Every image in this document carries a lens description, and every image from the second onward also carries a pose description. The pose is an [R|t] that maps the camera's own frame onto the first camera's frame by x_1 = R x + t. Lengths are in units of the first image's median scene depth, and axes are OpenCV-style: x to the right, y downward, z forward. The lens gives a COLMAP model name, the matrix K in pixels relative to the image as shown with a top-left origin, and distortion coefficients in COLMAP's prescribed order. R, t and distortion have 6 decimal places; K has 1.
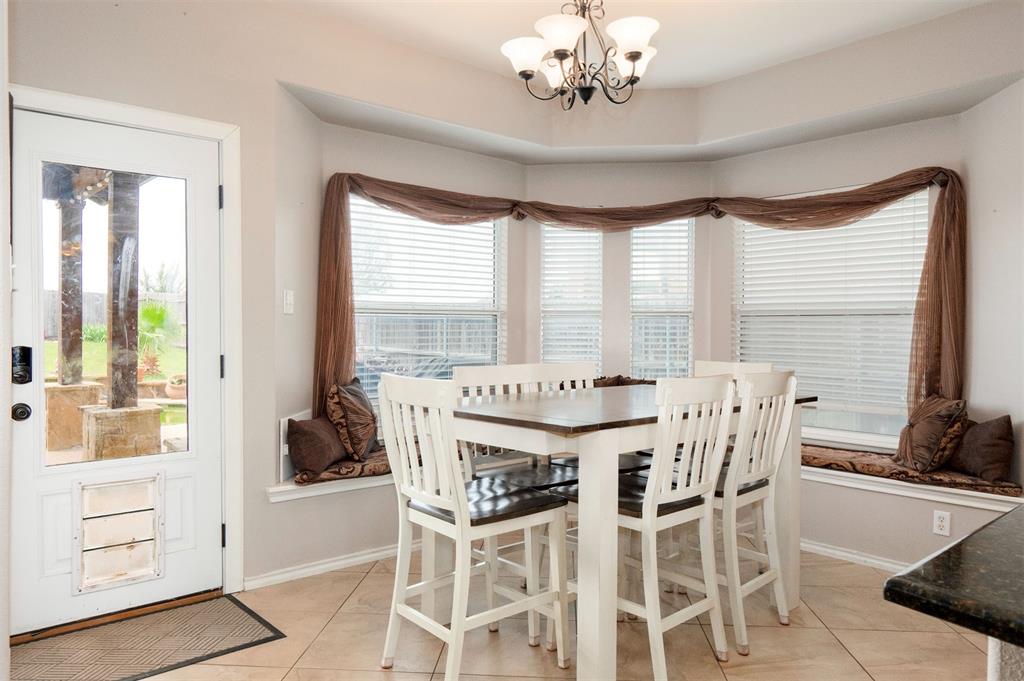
lens RADIAL K [[708.6, 0, 509.7], [0, 708.6, 339.3], [0, 0, 1]] dist [-0.010477, 0.003056]
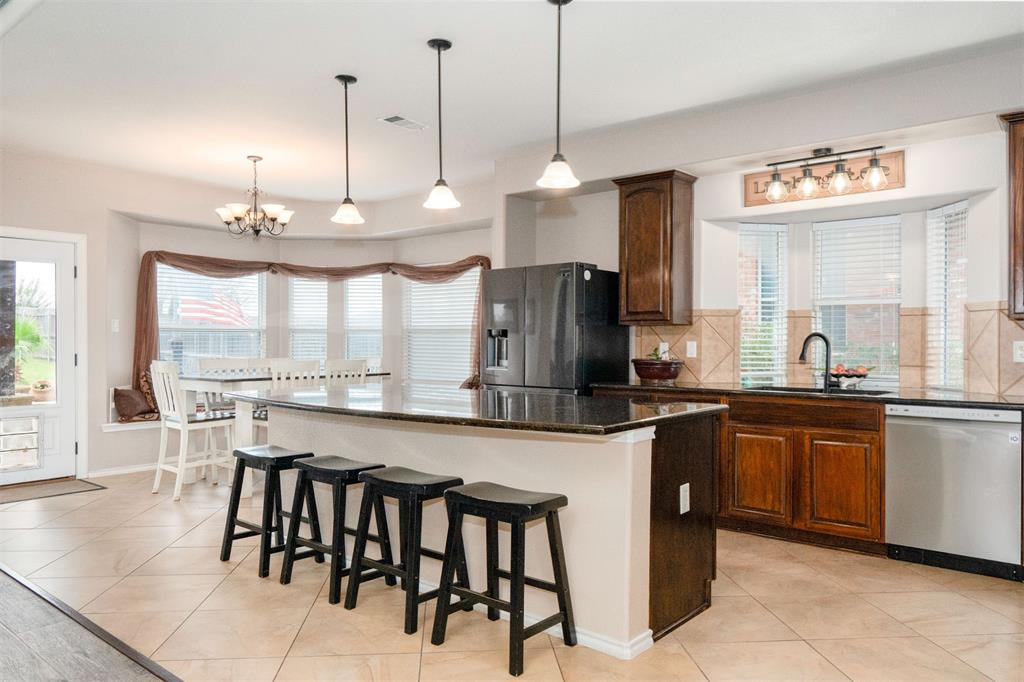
lens RADIAL K [[708.6, 0, 512.2], [0, 708.6, 341.4], [0, 0, 1]] dist [-0.010477, 0.003056]
pose [[0.987688, -0.001690, 0.156428, 0.343019], [0.003870, 0.999900, -0.013635, 0.013988], [-0.156389, 0.014073, 0.987595, -0.799299]]
